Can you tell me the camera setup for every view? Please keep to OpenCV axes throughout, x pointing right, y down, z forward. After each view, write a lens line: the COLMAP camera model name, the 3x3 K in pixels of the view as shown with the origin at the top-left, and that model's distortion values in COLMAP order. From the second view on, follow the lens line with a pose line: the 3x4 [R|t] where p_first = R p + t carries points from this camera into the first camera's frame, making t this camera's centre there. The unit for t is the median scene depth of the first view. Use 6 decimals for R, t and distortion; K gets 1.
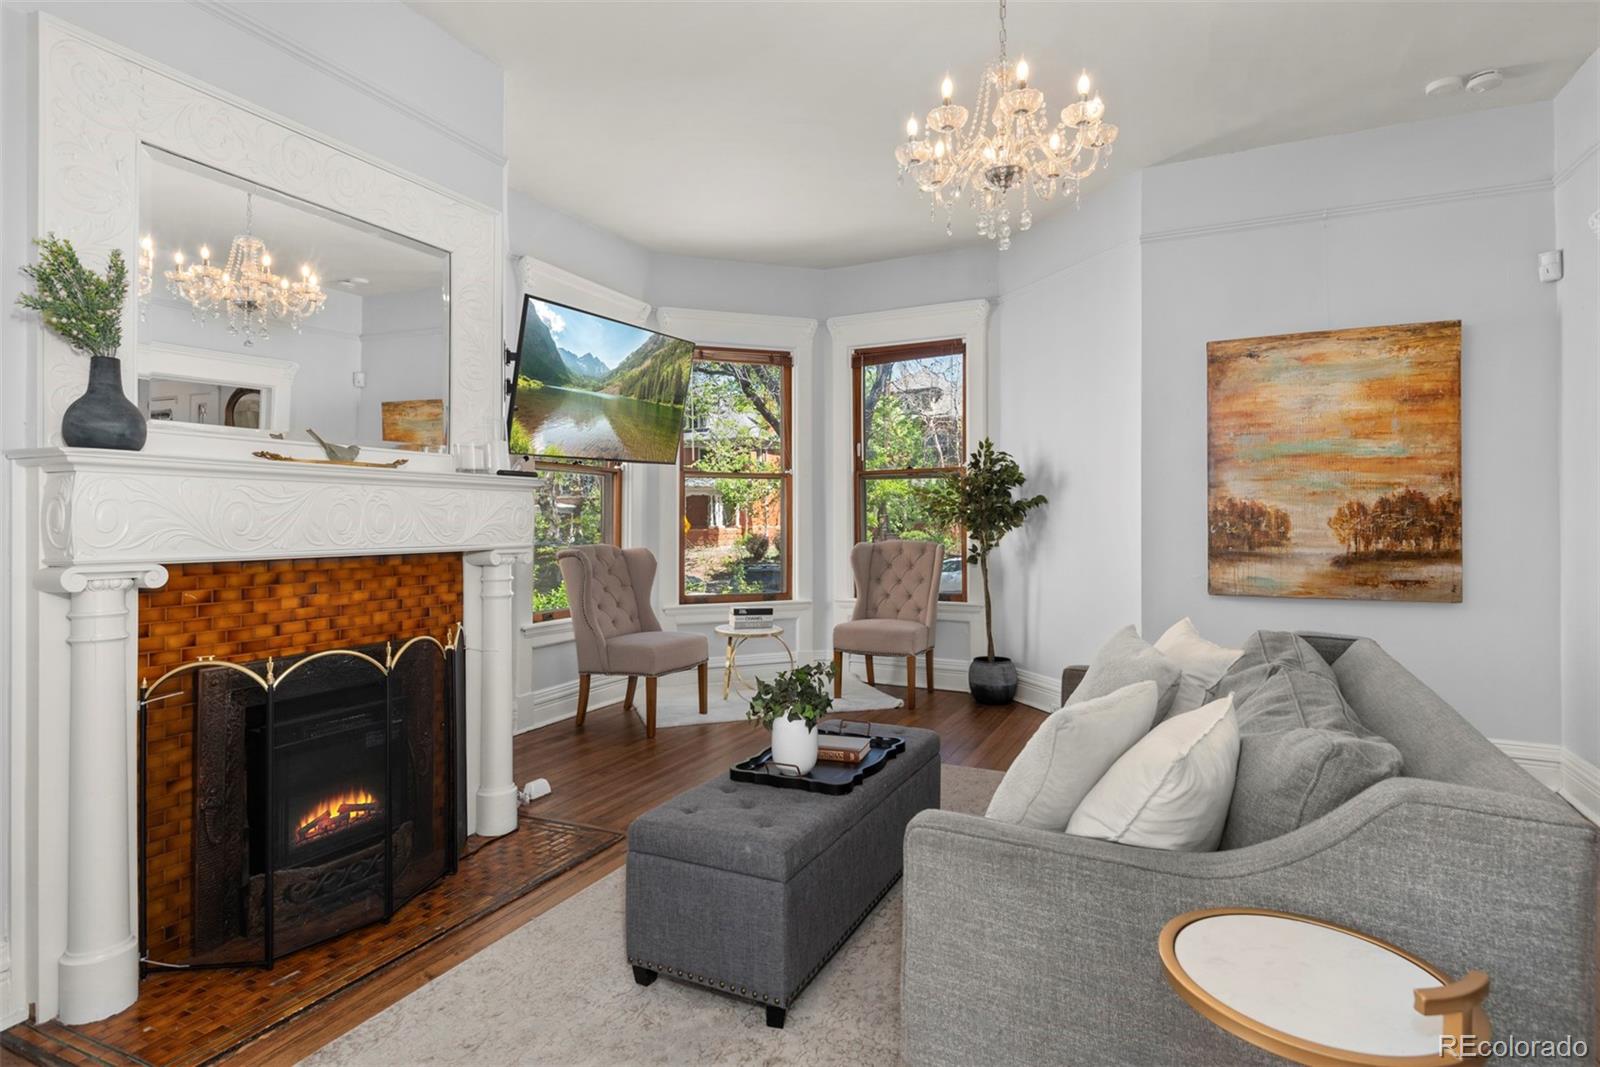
lens RADIAL K [[776.4, 0, 808.2], [0, 776.4, 515.4], [0, 0, 1]] dist [-0.020466, -0.000320]
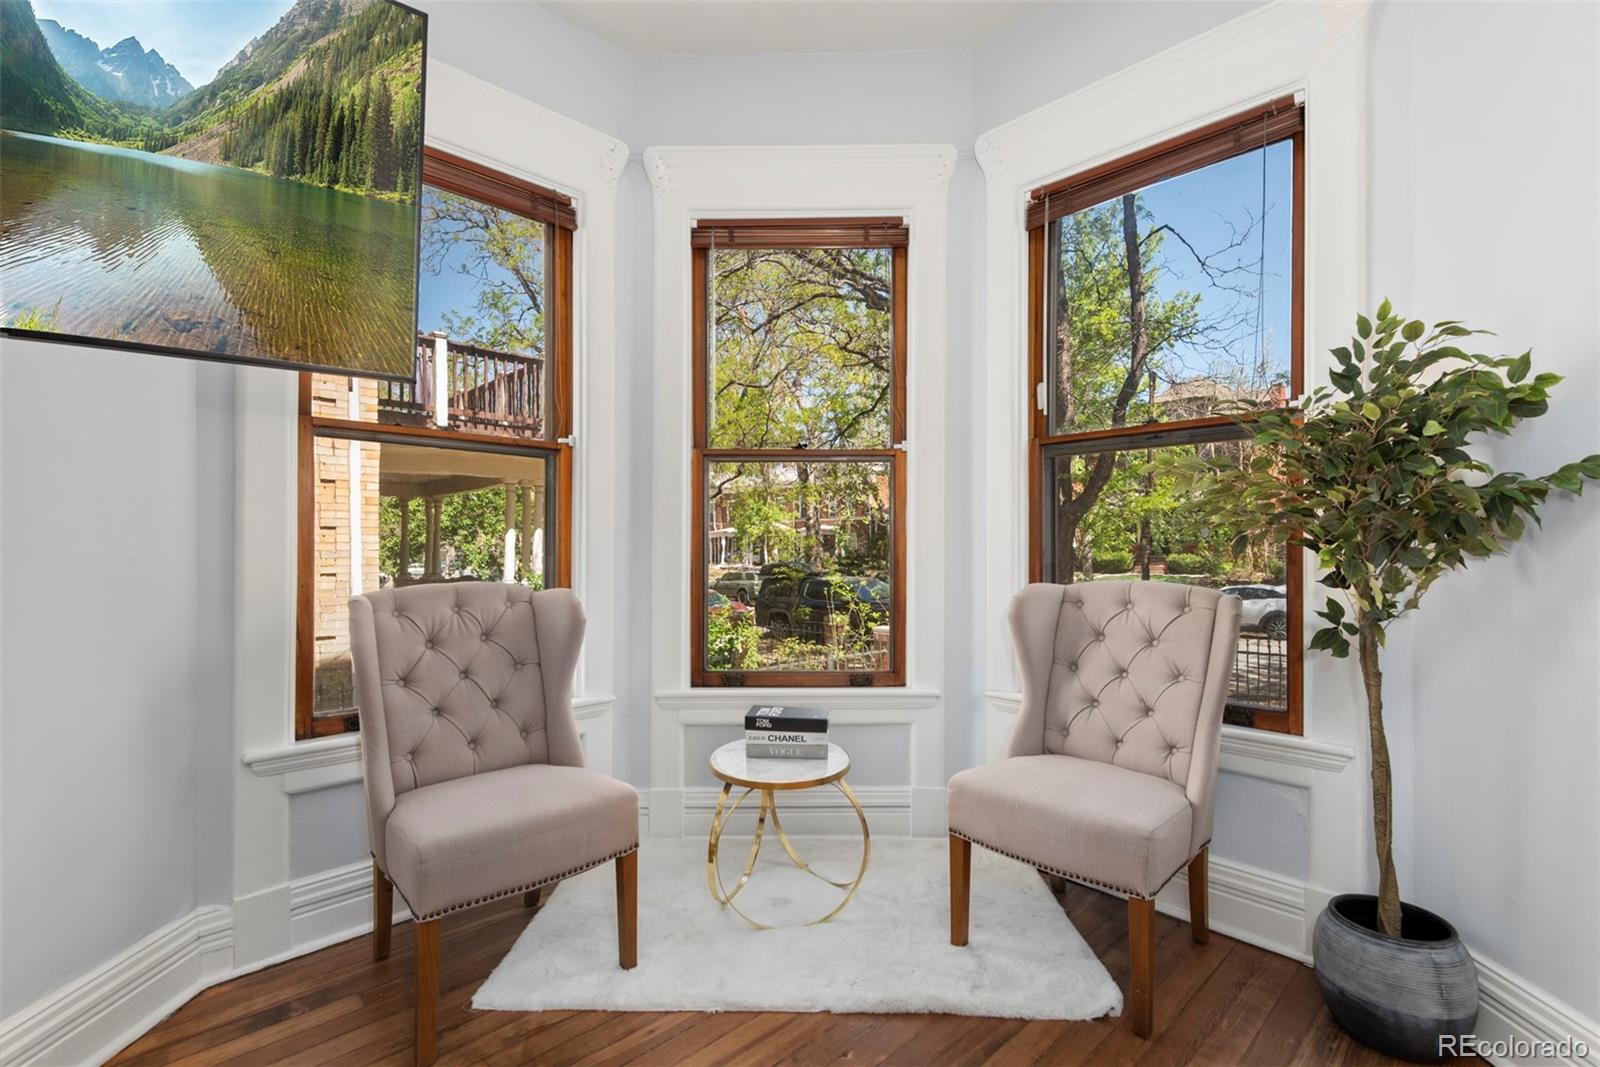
lens RADIAL K [[728.3, 0, 795.5], [0, 728.3, 536.6], [0, 0, 1]] dist [0.003675, -0.000843]
pose [[0.939397, 0.002909, -0.342819, 0.125980], [-0.001441, 0.999989, 0.004538, 0.007577], [0.342828, -0.003770, 0.939391, 0.809222]]
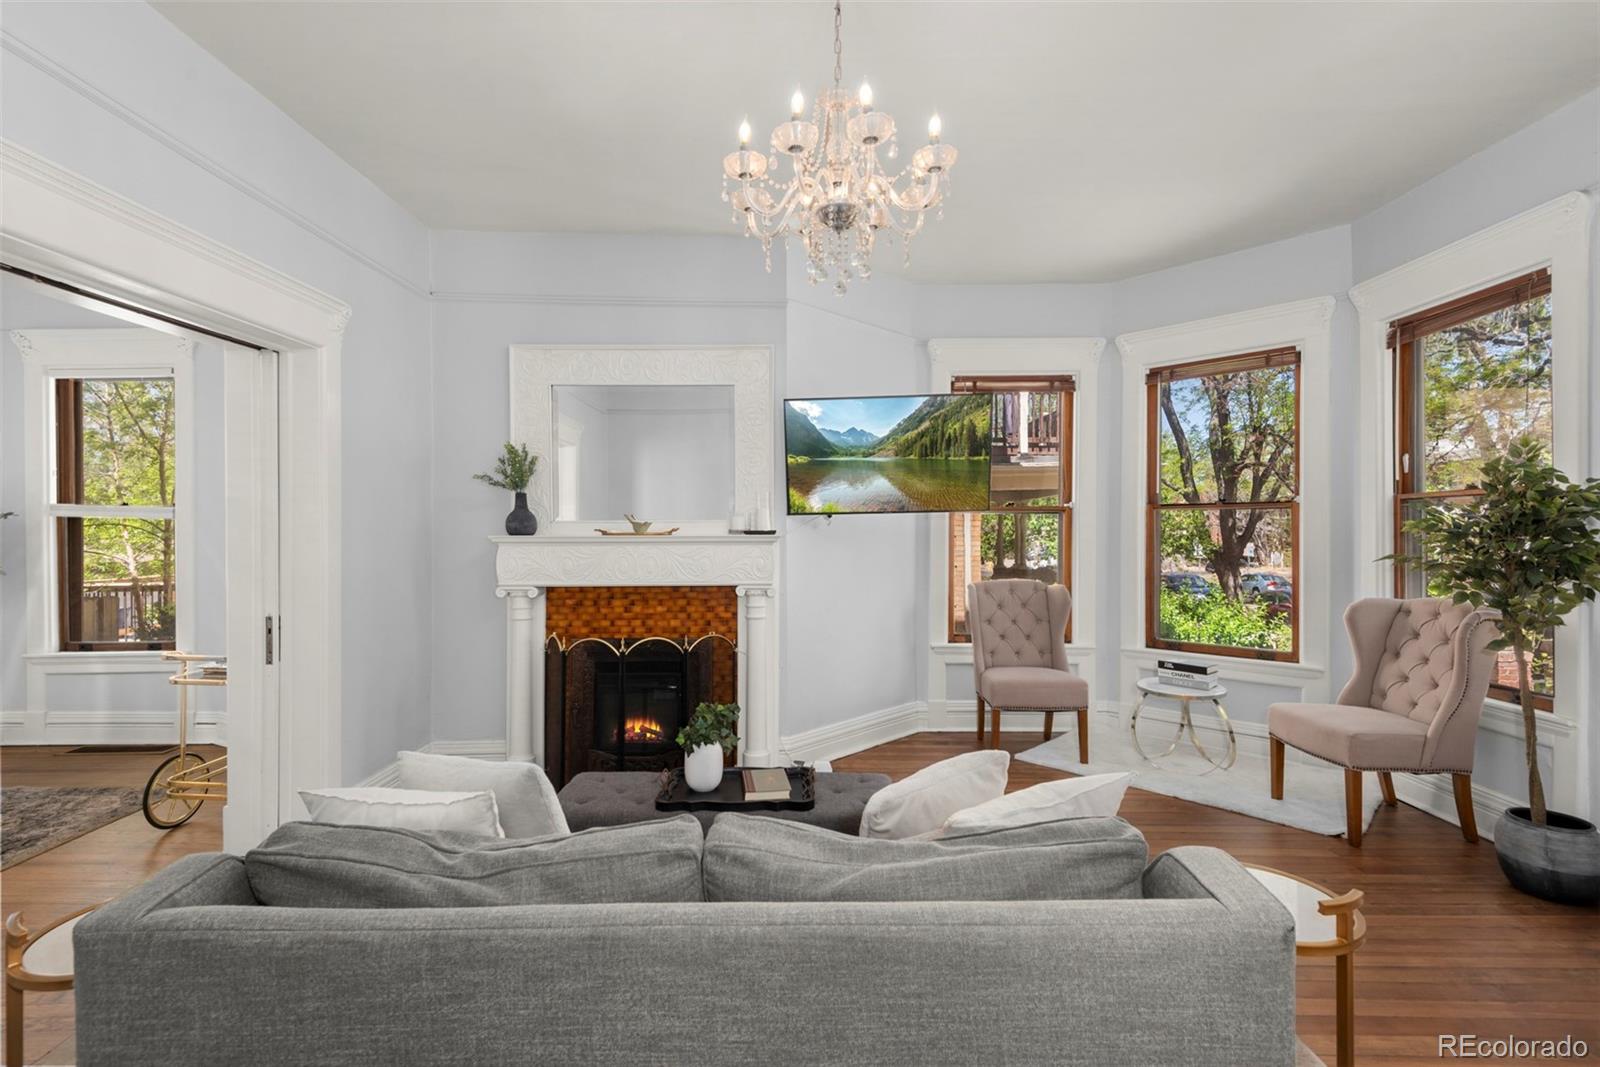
lens RADIAL K [[732.8, 0, 806.6], [0, 732.8, 533.1], [0, 0, 1]] dist [0.023681, -0.000796]
pose [[0.449119, 0.004710, -0.893459, 0.665466], [0.007466, 0.999931, 0.009024, -0.050128], [0.893441, -0.010723, 0.449053, 0.363826]]
